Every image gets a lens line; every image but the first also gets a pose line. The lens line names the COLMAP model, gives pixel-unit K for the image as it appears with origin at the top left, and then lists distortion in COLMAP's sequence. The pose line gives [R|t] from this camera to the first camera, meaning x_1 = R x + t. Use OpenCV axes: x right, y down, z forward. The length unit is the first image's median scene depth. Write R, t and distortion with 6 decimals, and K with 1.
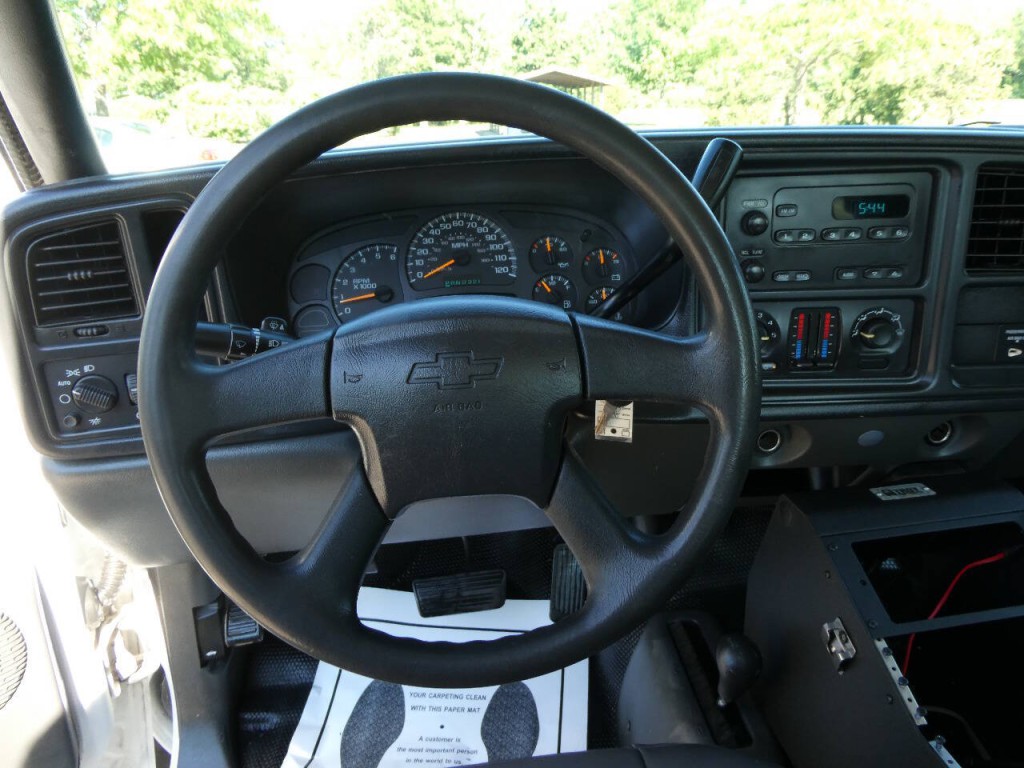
lens RADIAL K [[720.0, 0, 527.7], [0, 720.0, 375.8], [0, 0, 1]] dist [0.013055, -0.024783]
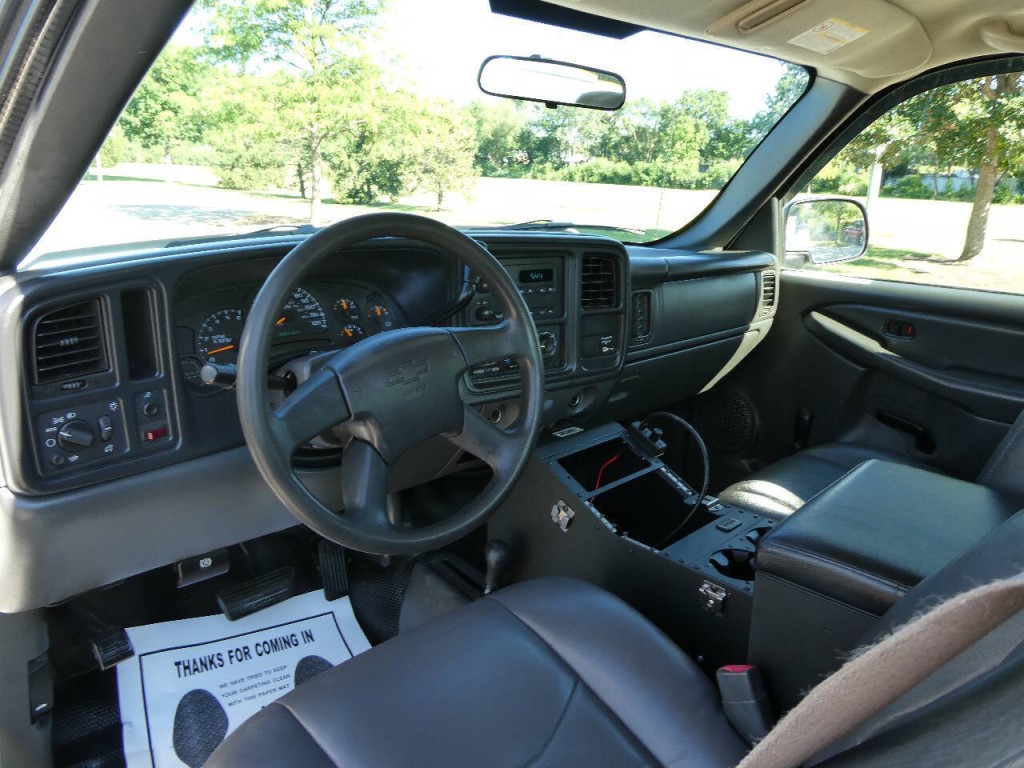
lens RADIAL K [[720.0, 0, 527.7], [0, 720.0, 375.8], [0, 0, 1]] dist [0.013055, -0.024783]
pose [[0.803931, -0.099286, 0.586377, -0.393191], [0.144810, 0.988971, -0.031083, 0.042405], [-0.576824, 0.109902, 0.809442, -0.266162]]
